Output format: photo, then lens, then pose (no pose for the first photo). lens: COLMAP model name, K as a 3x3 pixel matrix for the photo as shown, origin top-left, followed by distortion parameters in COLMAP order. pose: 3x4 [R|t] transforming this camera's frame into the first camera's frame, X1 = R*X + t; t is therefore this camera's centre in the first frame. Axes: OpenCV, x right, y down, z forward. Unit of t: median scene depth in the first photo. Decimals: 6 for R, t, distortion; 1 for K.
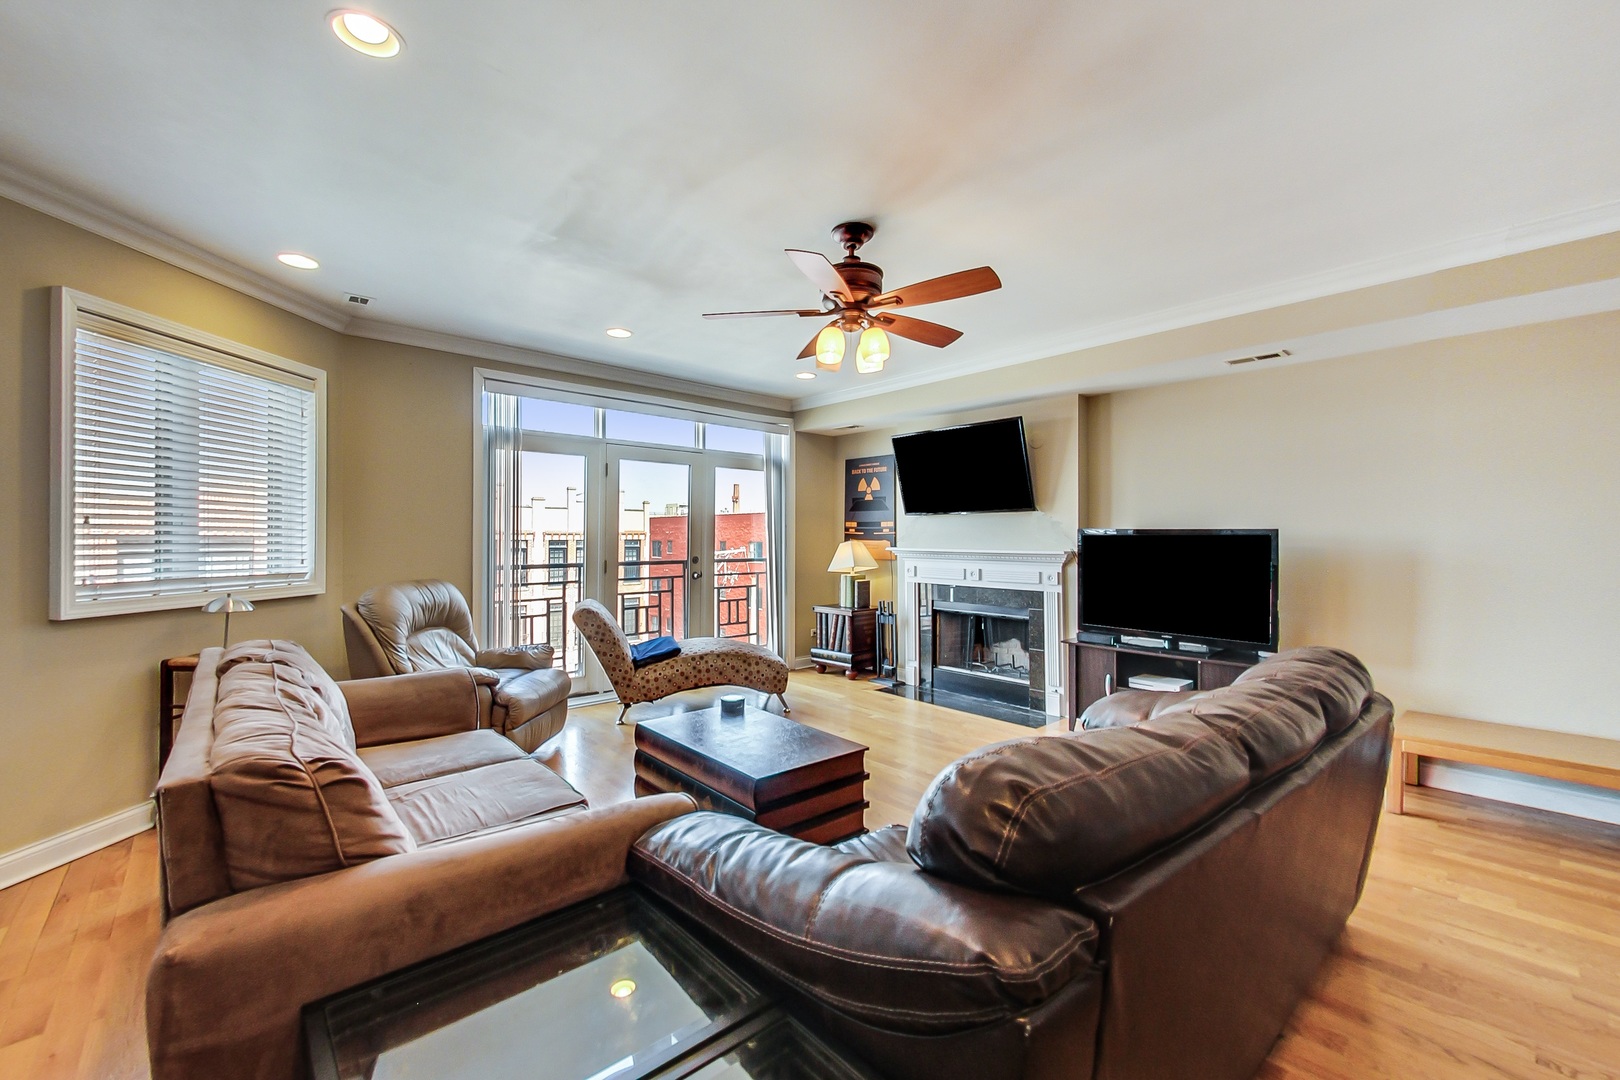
lens RADIAL K [[657.0, 0, 764.3], [0, 657.0, 540.9], [0, 0, 1]] dist [-0.000047, -0.000131]
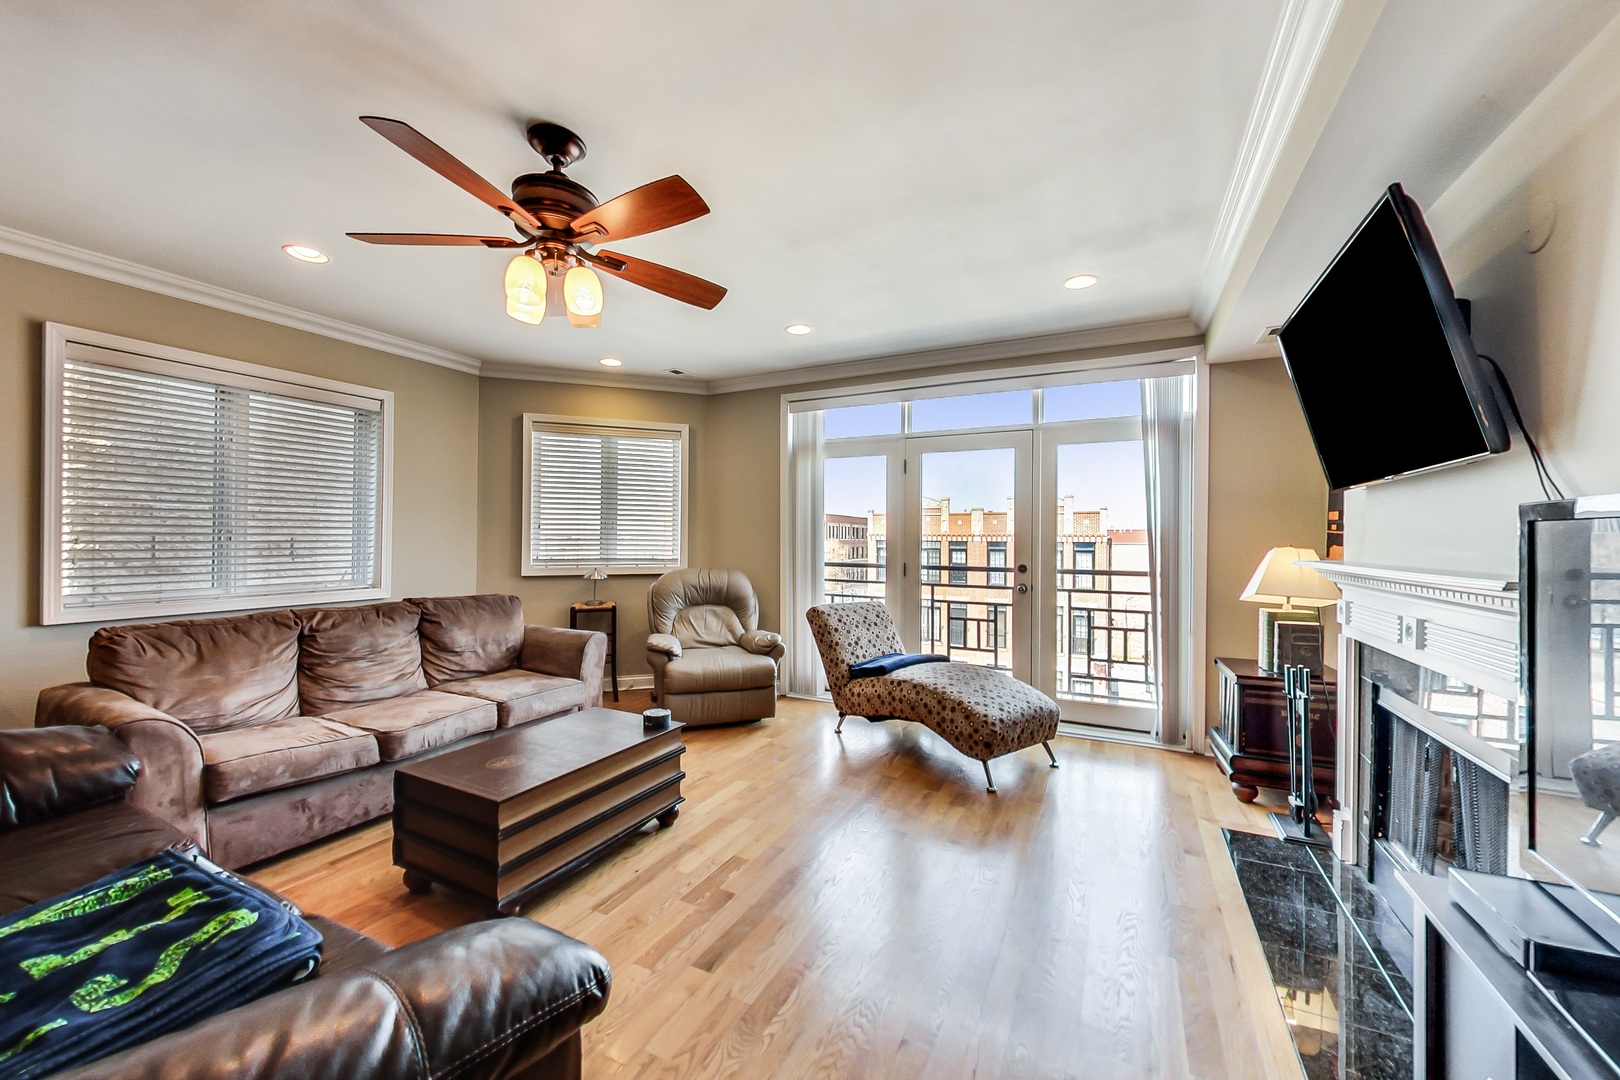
lens RADIAL K [[615.0, 0, 806.0], [0, 615.0, 528.8], [0, 0, 1]] dist [0.038416, 0.000010]
pose [[0.379570, -0.010873, -0.925099, 0.568331], [-0.013580, 0.999758, -0.017322, -0.001434], [0.925064, 0.019138, 0.379330, 0.581566]]
